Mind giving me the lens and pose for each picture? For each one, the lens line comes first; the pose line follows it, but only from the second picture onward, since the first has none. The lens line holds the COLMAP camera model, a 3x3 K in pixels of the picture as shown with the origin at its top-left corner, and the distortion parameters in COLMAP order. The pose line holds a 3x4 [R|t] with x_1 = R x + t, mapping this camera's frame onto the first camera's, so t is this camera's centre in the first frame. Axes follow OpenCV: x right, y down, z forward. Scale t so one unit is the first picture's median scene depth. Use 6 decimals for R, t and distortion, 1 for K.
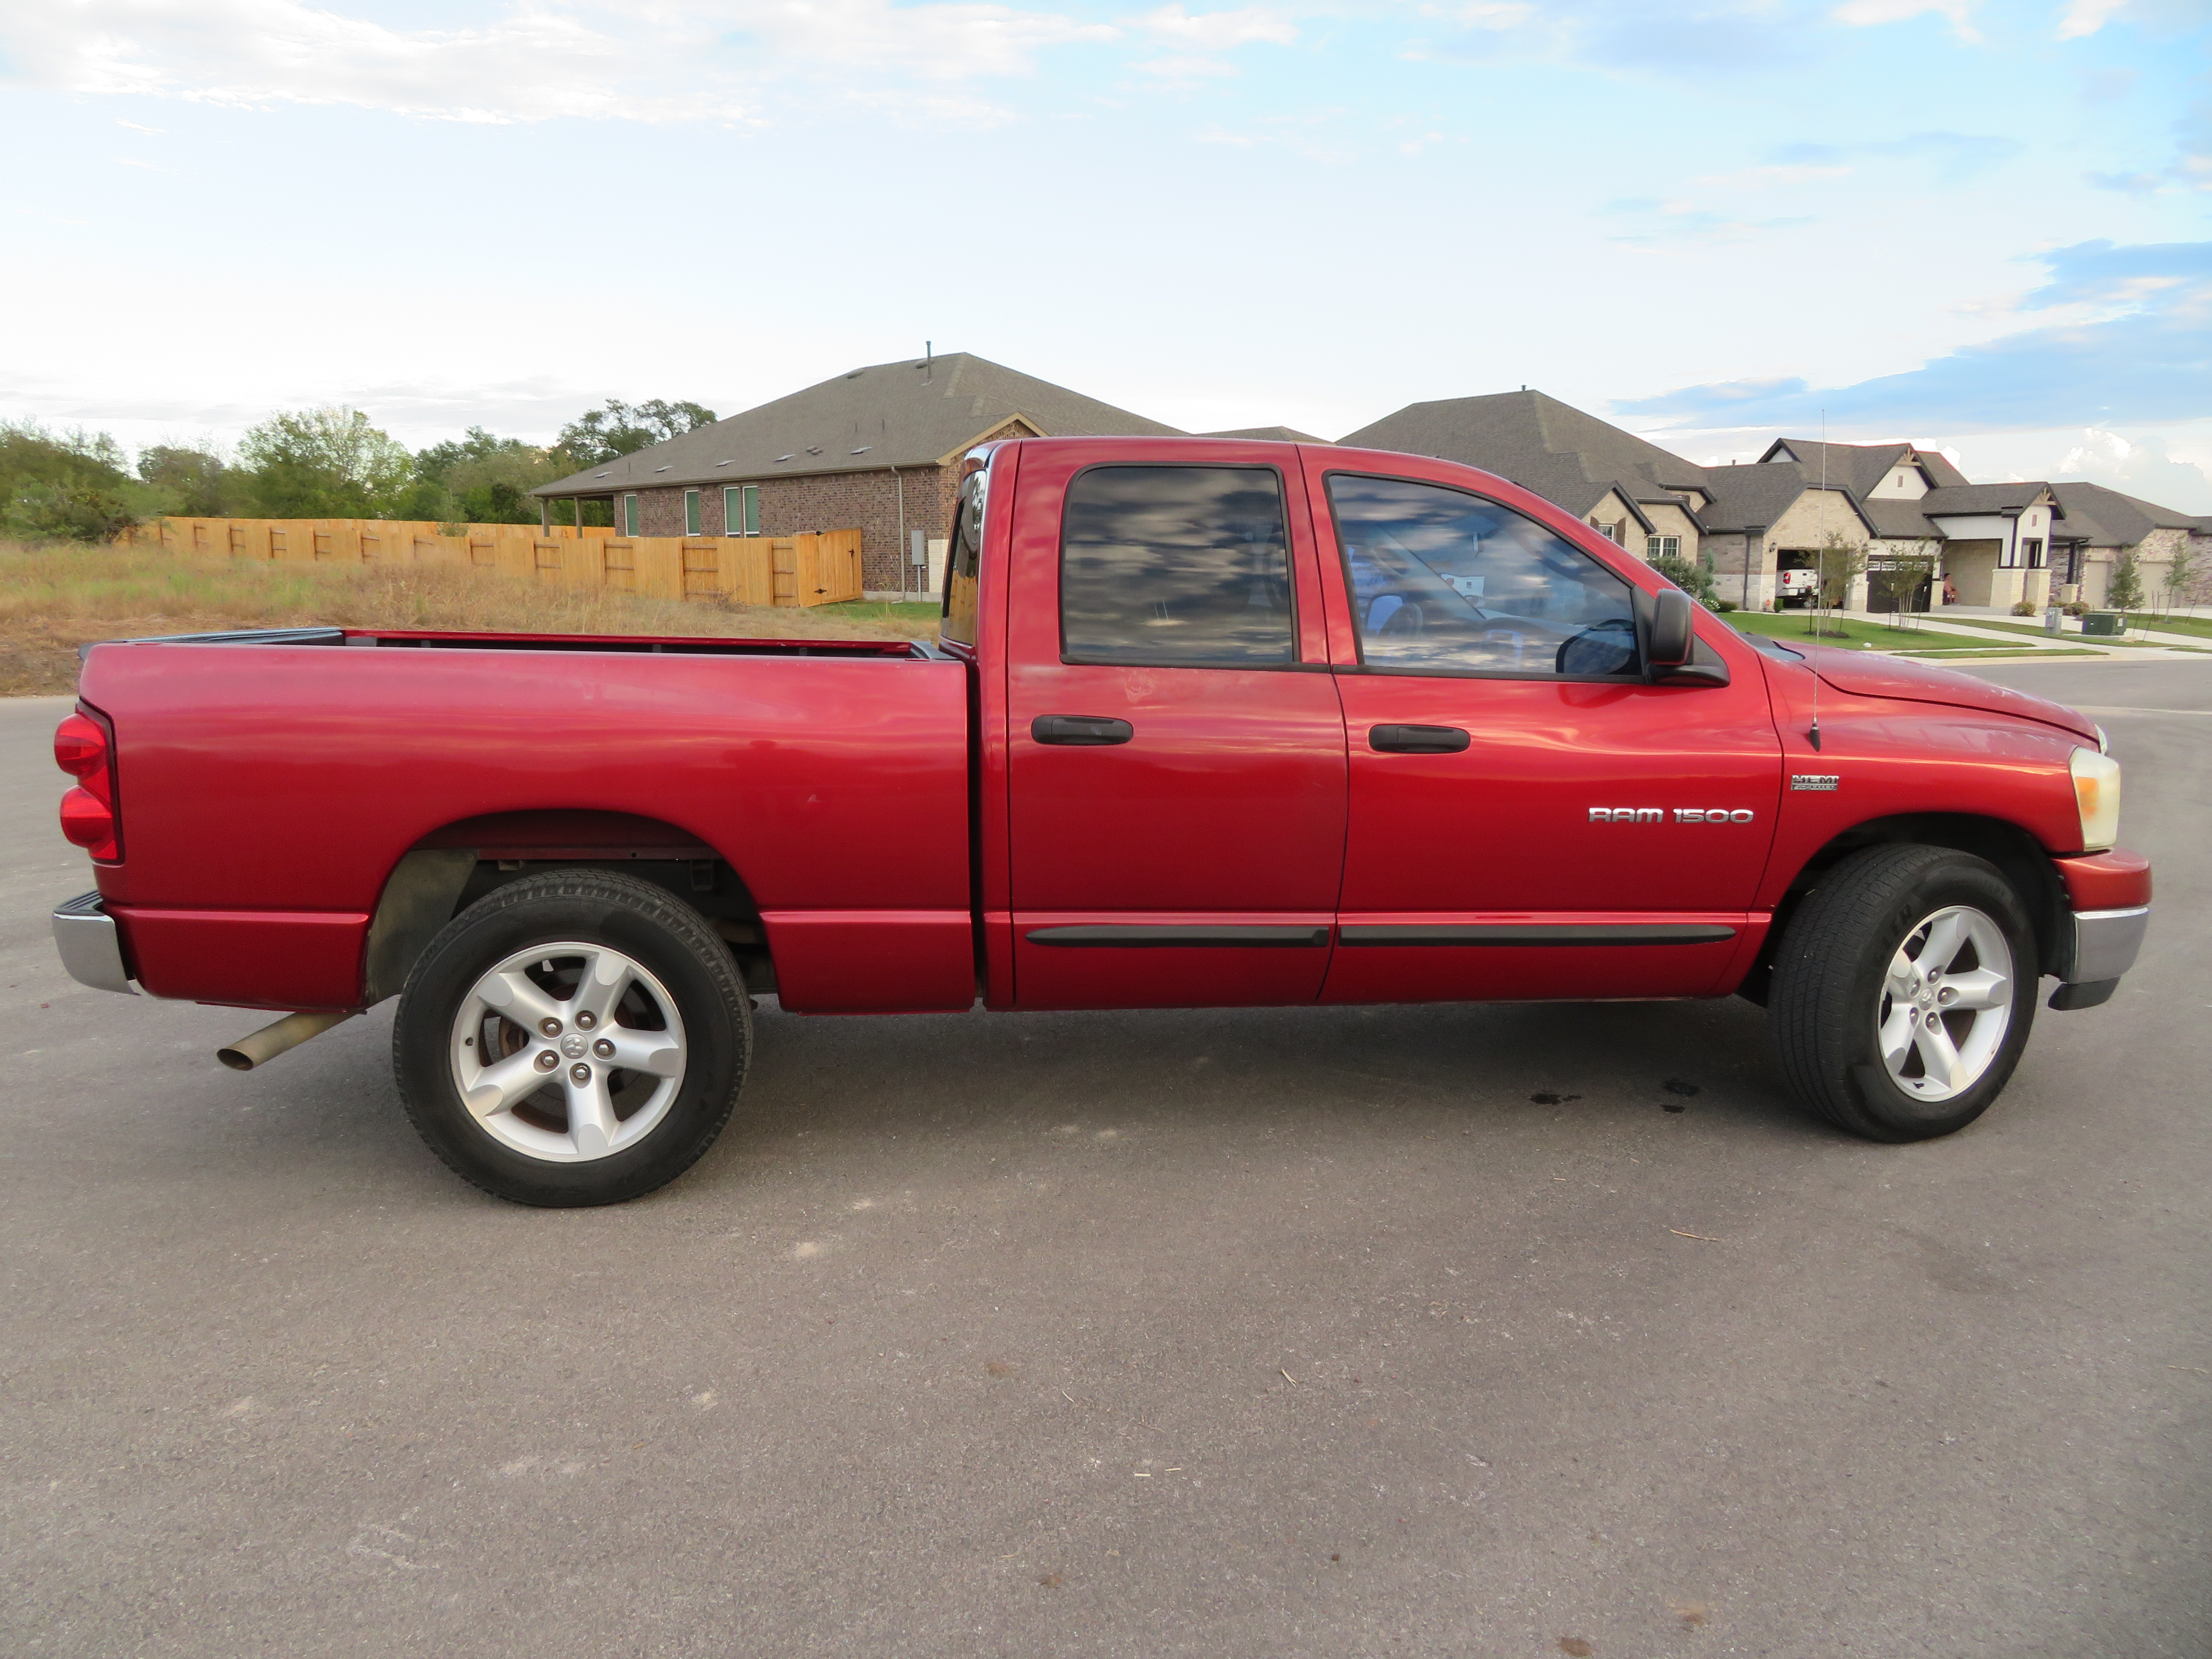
lens RADIAL K [[1583.6, 0, 1112.2], [0, 1583.6, 831.7], [0, 0, 1]] dist [-0.010082, 0.001942]
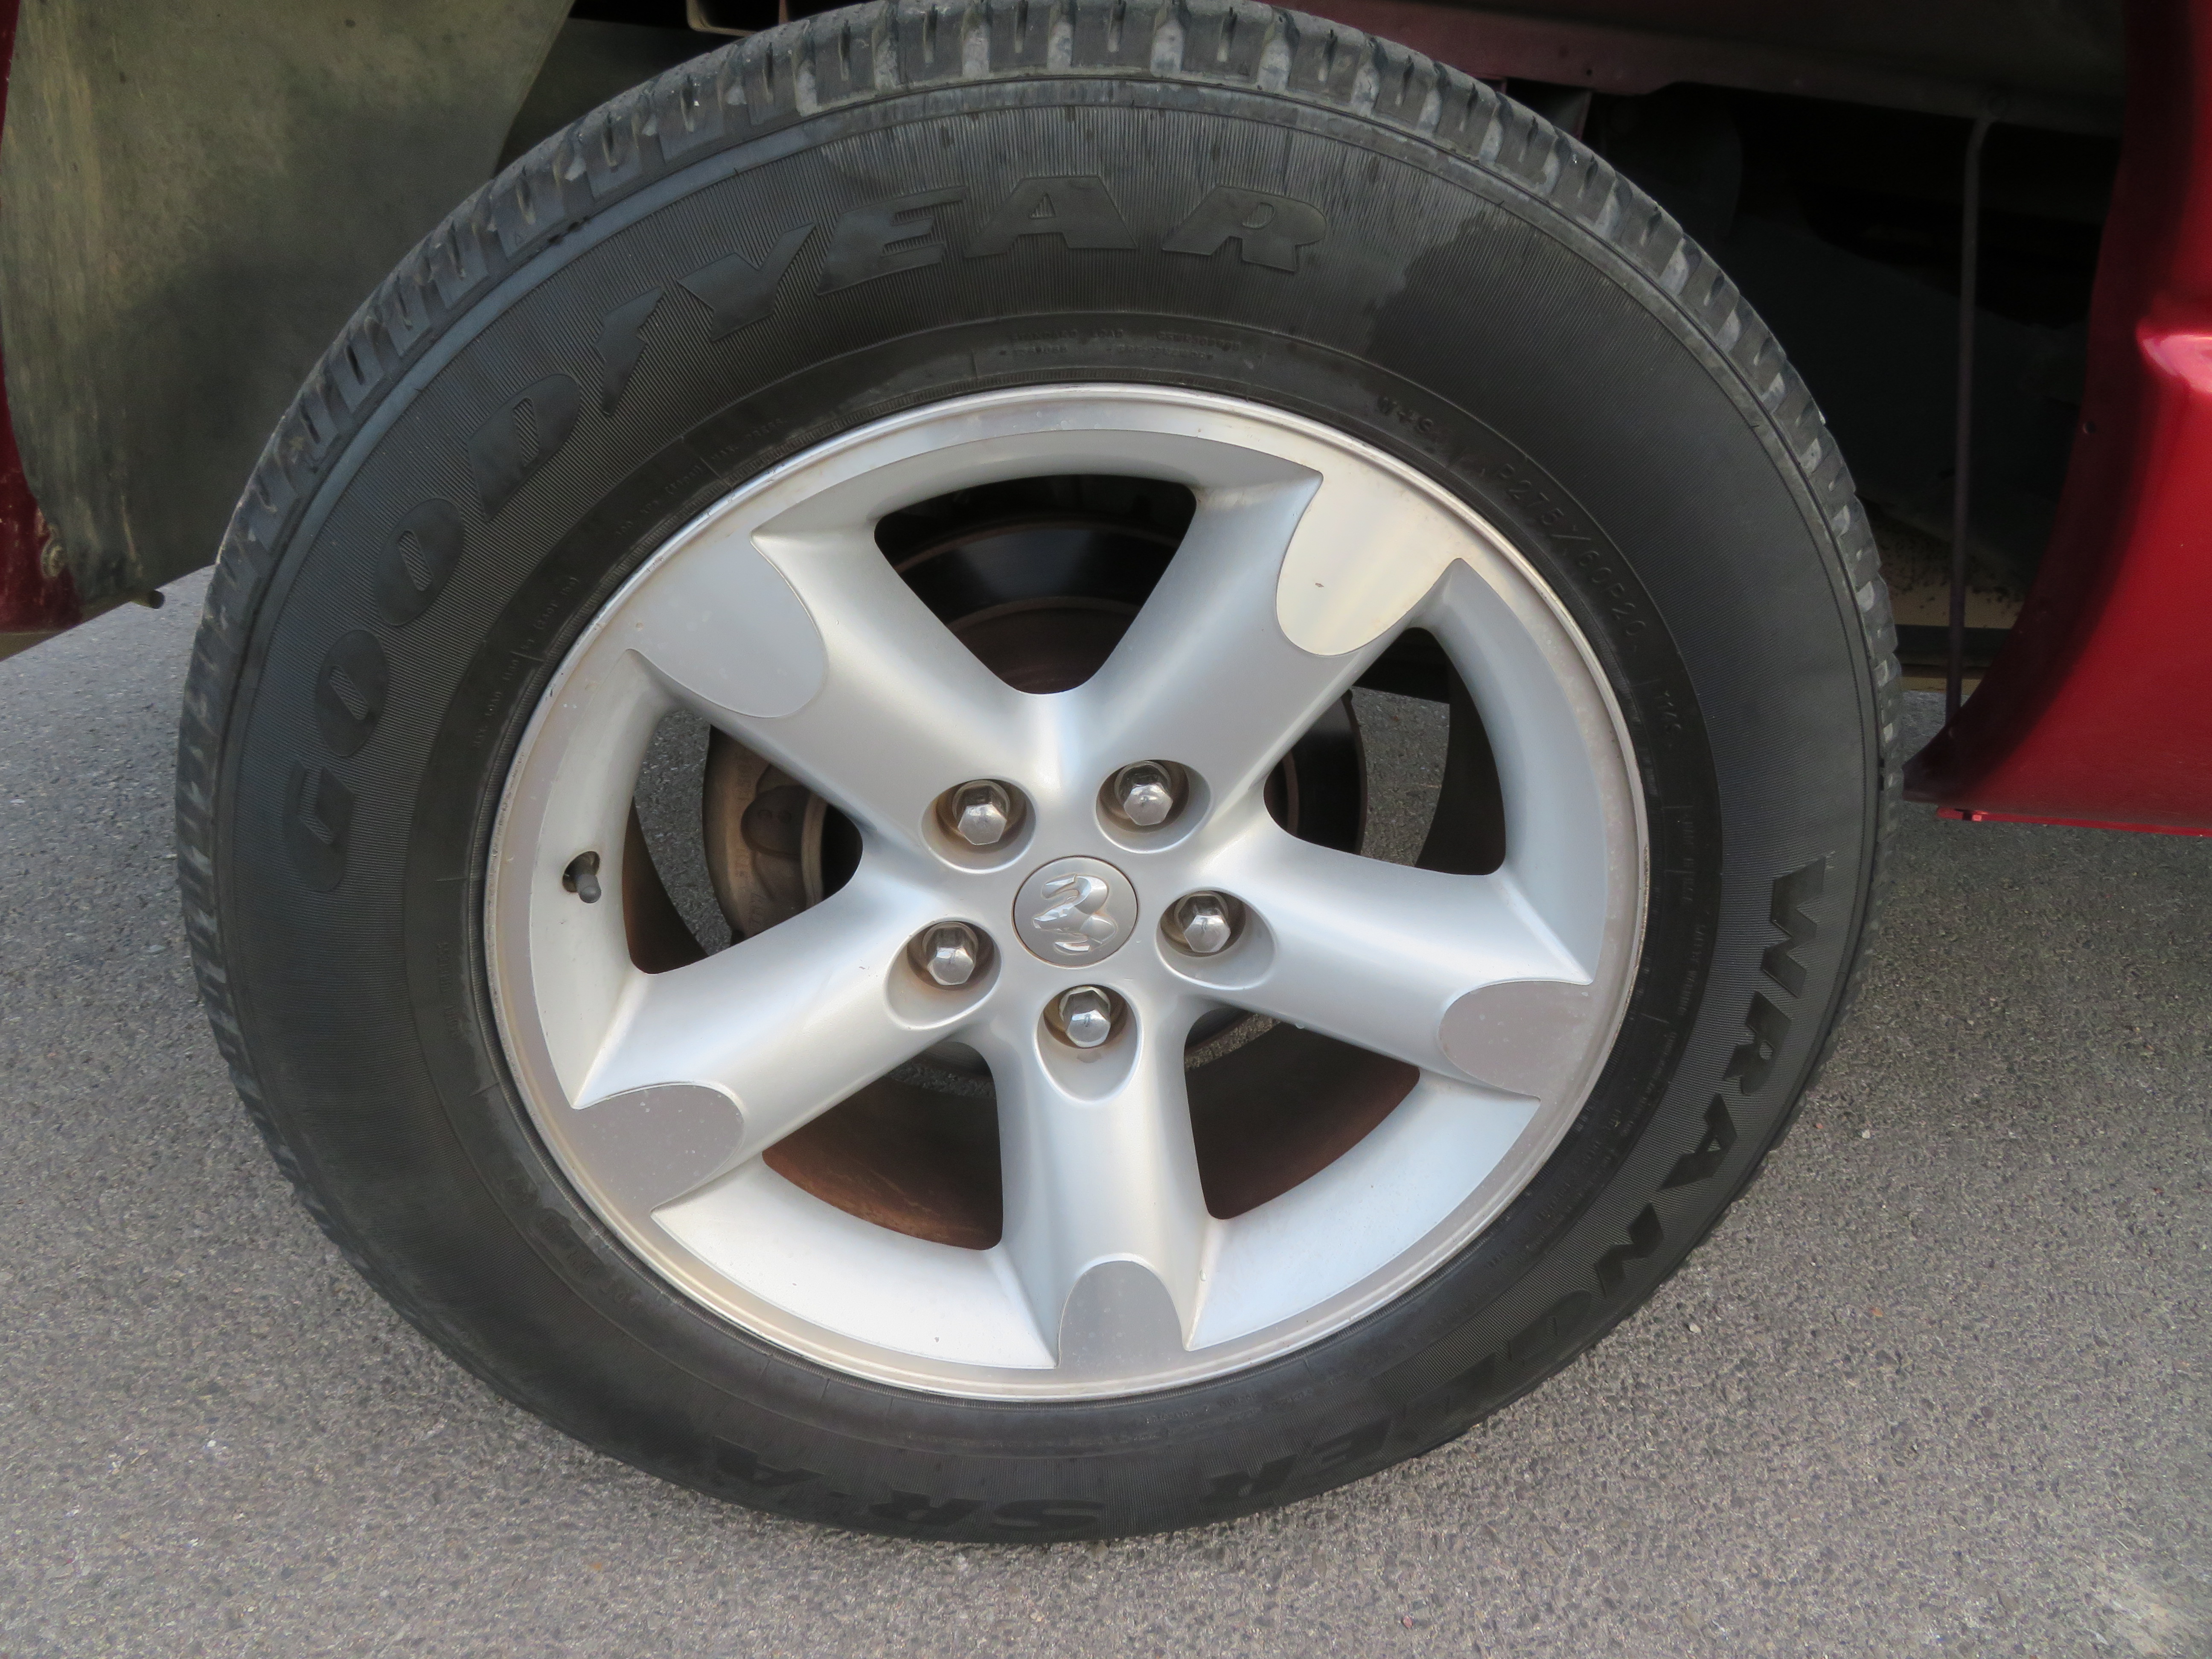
lens RADIAL K [[1583.6, 0, 1112.2], [0, 1583.6, 831.7], [0, 0, 1]] dist [-0.010082, 0.001942]
pose [[0.994834, 0.101510, 0.000521, -0.337079], [-0.097184, 0.950931, 0.293744, 0.064096], [0.029323, -0.292278, 0.955884, 0.805104]]
